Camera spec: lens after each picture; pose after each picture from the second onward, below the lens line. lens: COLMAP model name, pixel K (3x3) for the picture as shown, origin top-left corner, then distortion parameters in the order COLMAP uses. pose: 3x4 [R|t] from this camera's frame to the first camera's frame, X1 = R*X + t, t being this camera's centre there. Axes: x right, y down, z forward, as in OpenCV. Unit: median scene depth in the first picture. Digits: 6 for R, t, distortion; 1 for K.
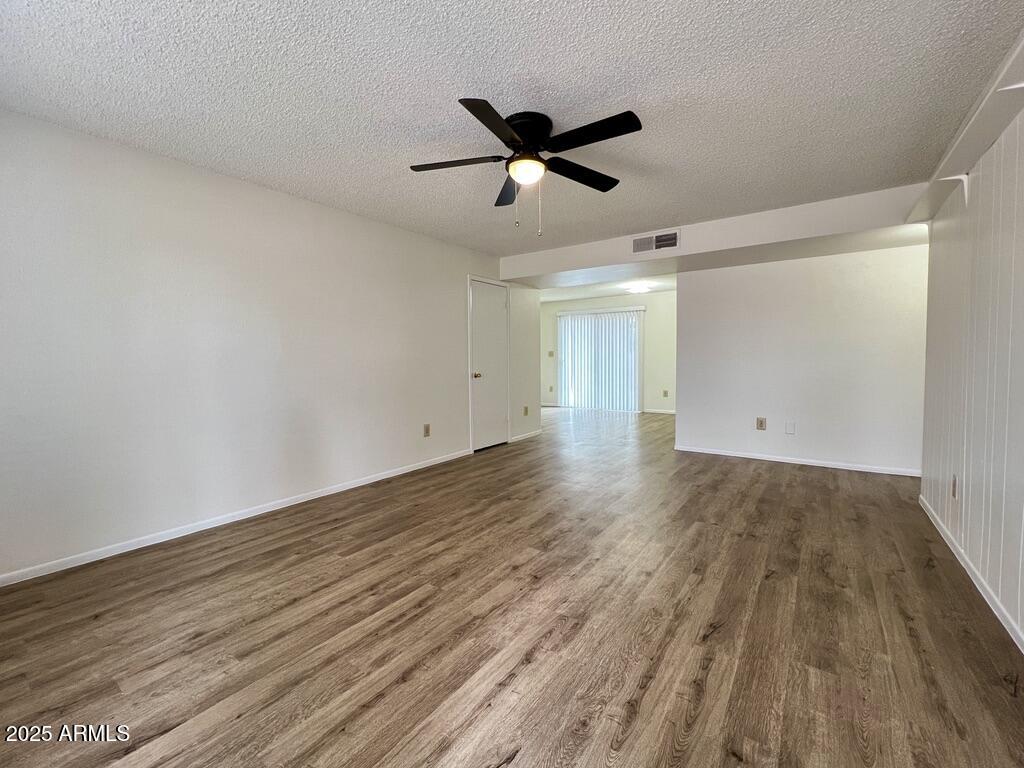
lens RADIAL K [[447.0, 0, 515.3], [0, 447.0, 385.8], [0, 0, 1]] dist [0.000676, 0.000303]
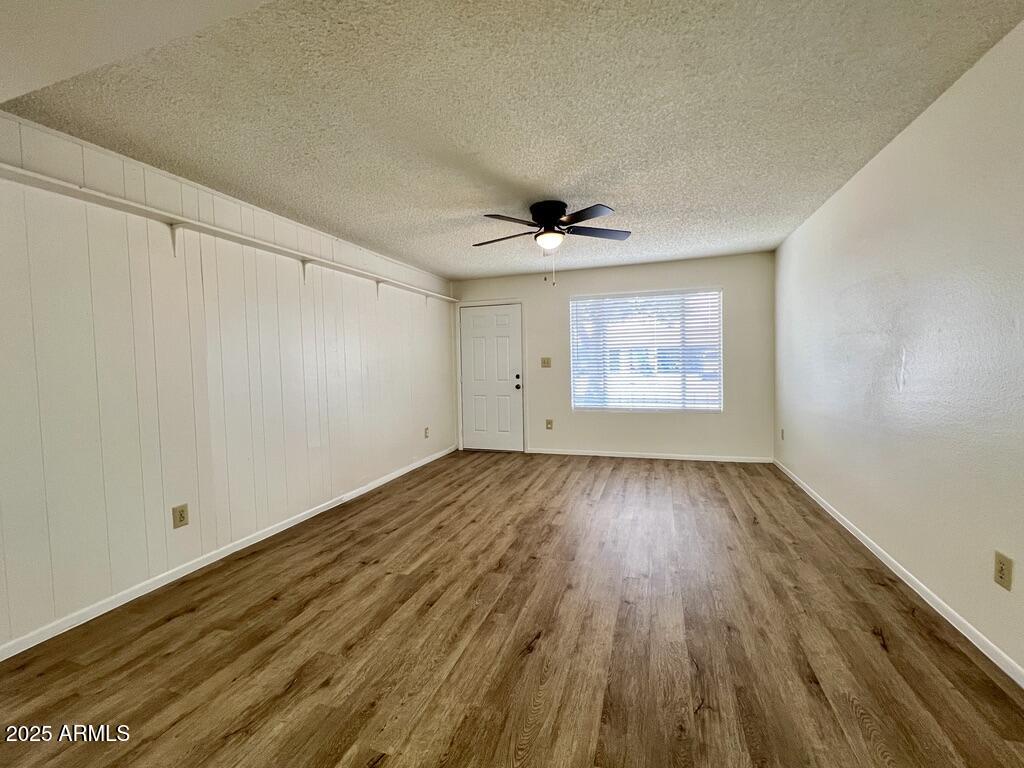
lens RADIAL K [[447.0, 0, 510.2], [0, 447.0, 381.1], [0, 0, 1]] dist [0.000676, 0.000303]
pose [[-0.961282, 0.048975, -0.271180, 0.509035], [0.020883, 0.994197, 0.105527, -0.185348], [0.274775, 0.095778, -0.956726, 2.187727]]
